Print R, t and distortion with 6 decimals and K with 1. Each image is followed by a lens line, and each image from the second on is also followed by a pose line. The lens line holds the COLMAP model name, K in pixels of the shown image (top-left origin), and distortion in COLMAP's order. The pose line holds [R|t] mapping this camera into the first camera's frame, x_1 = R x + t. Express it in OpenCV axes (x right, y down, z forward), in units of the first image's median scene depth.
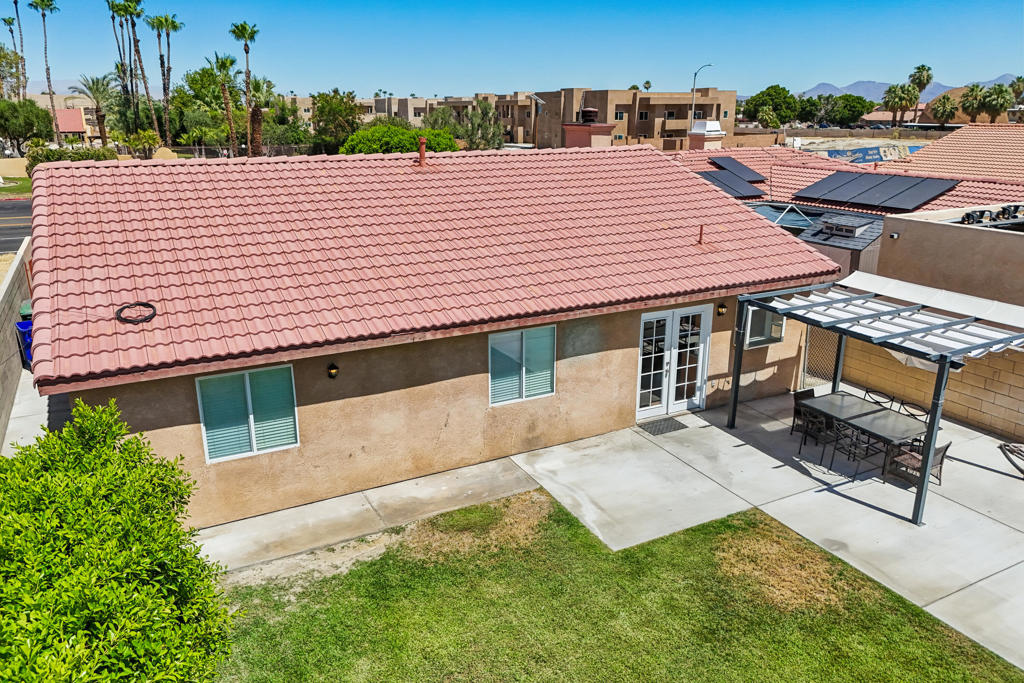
lens RADIAL K [[756.8, 0, 512.0], [0, 756.8, 341.5], [0, 0, 1]] dist [0.063682, -0.078417]
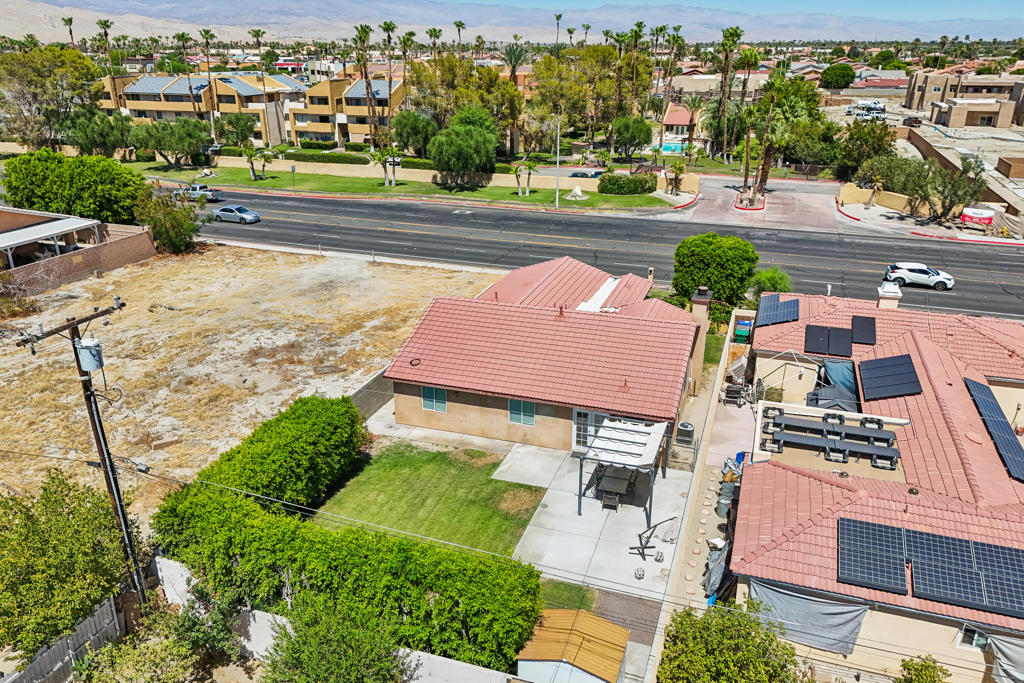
lens RADIAL K [[756.8, 0, 512.0], [0, 756.8, 341.5], [0, 0, 1]] dist [0.063682, -0.078417]
pose [[0.681007, 0.264472, -0.682850, 1.572492], [-0.209606, 0.963887, 0.164279, -0.576121], [0.701637, 0.031254, 0.711849, -0.853464]]
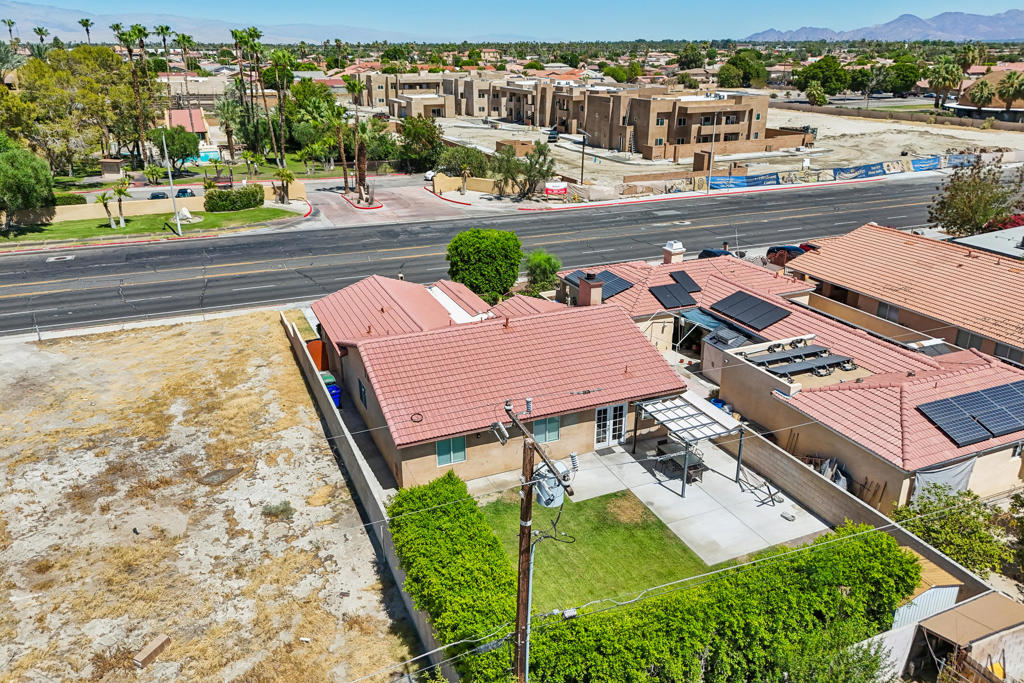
lens RADIAL K [[756.8, 0, 512.0], [0, 756.8, 341.5], [0, 0, 1]] dist [0.063682, -0.078417]
pose [[0.997206, 0.026596, -0.069812, 0.060951], [-0.021105, 0.996711, 0.078248, -0.417213], [0.071664, -0.076556, 0.994487, -1.384703]]
